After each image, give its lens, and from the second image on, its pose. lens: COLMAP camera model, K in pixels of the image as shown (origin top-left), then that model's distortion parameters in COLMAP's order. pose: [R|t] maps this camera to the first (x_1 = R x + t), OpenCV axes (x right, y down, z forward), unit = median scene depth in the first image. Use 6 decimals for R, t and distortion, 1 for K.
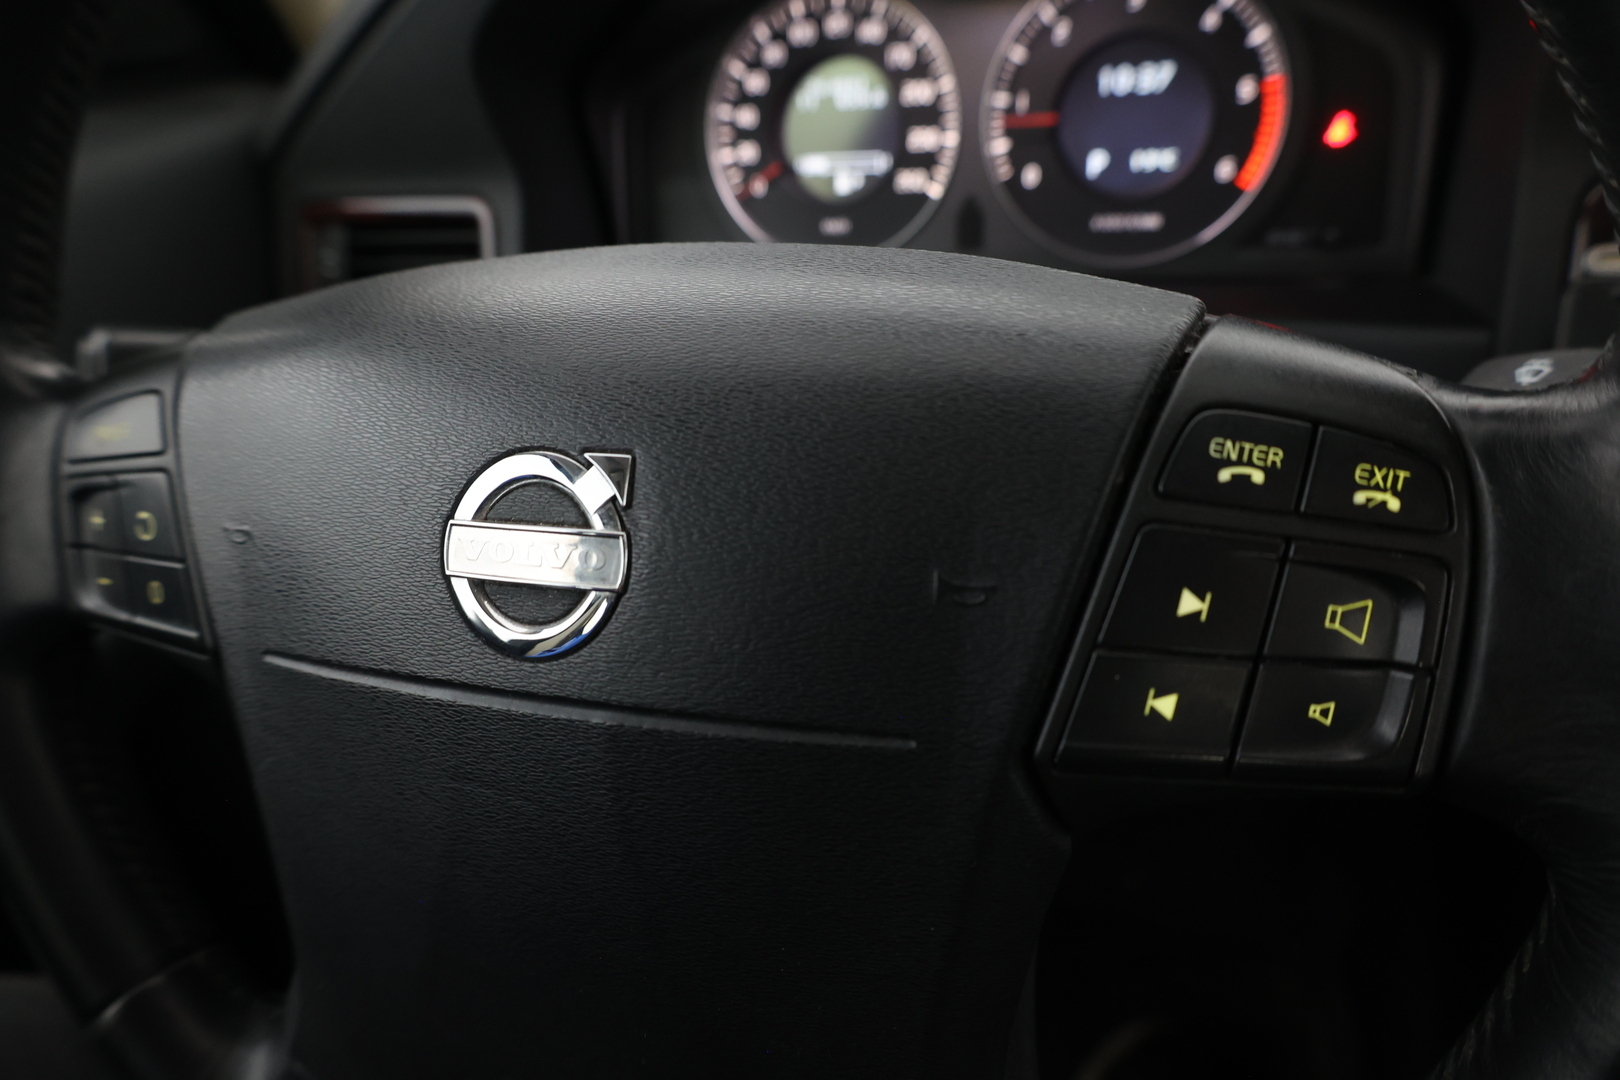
lens RADIAL K [[1113.6, 0, 793.2], [0, 1113.6, 537.1], [0, 0, 1]] dist [0.008495, -0.002484]
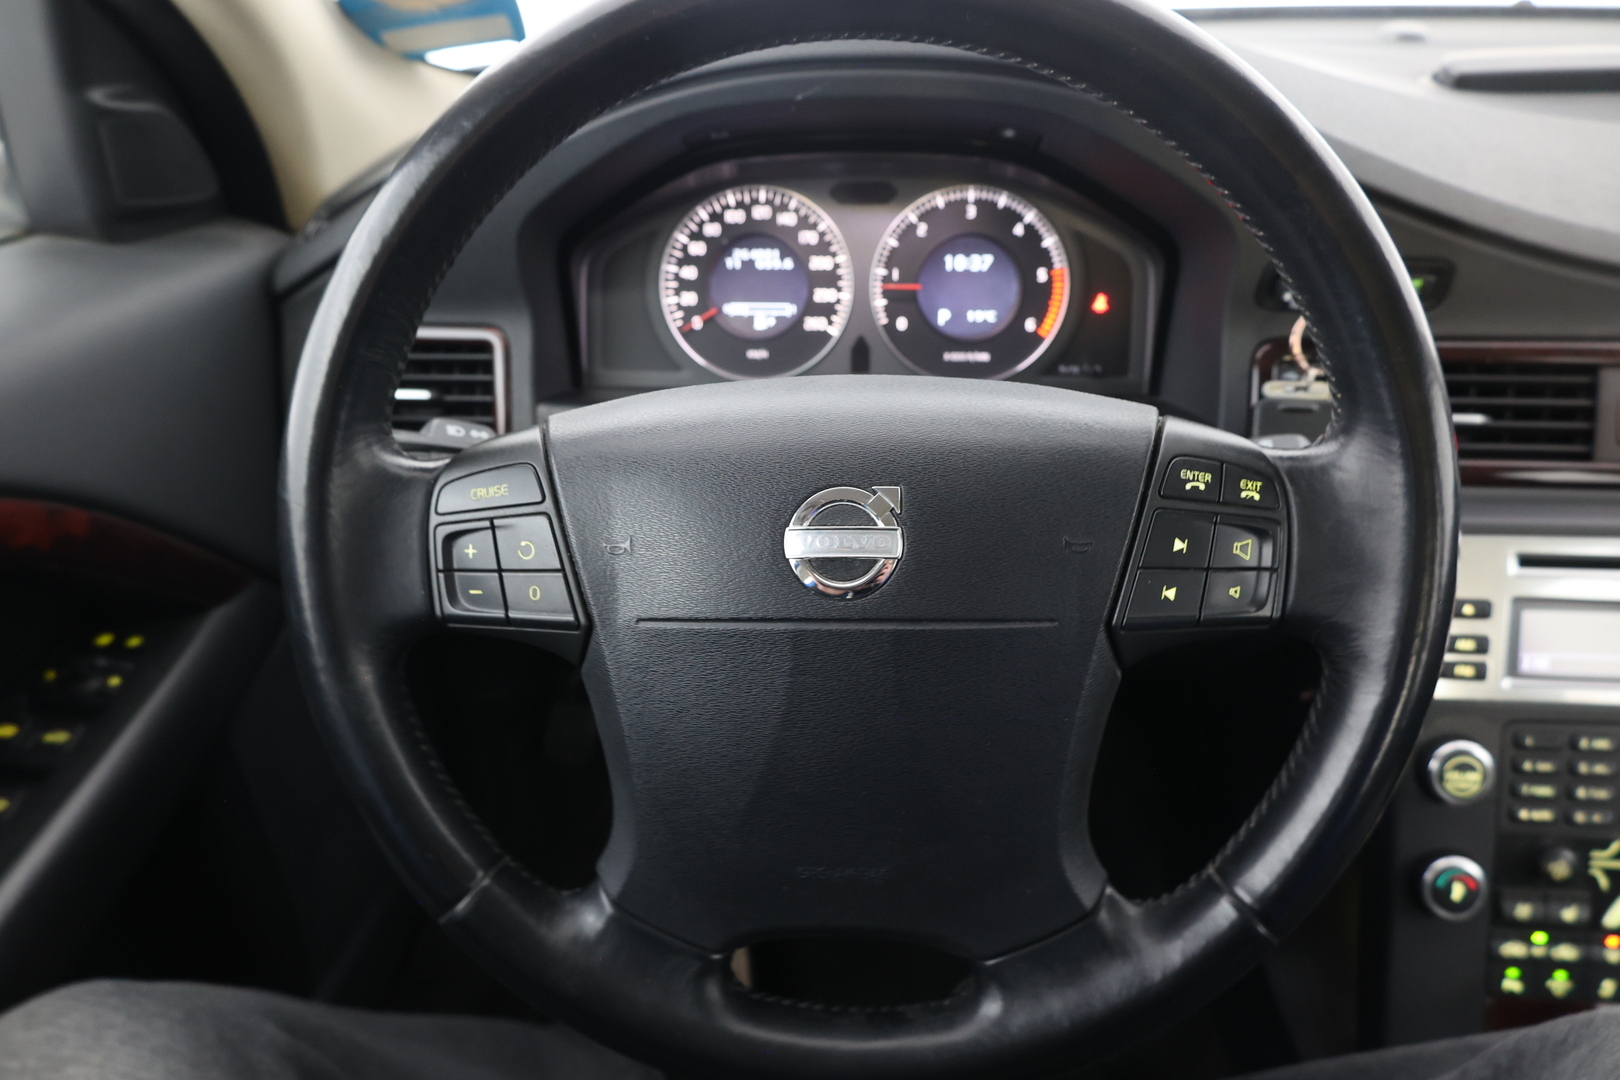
lens RADIAL K [[1113.6, 0, 806.9], [0, 1113.6, 512.4], [0, 0, 1]] dist [0.008495, -0.002484]
pose [[0.955031, -0.022501, 0.295651, -0.528007], [0.056722, 0.992566, -0.107685, 0.101565], [-0.291030, 0.119613, 0.949207, -0.466409]]
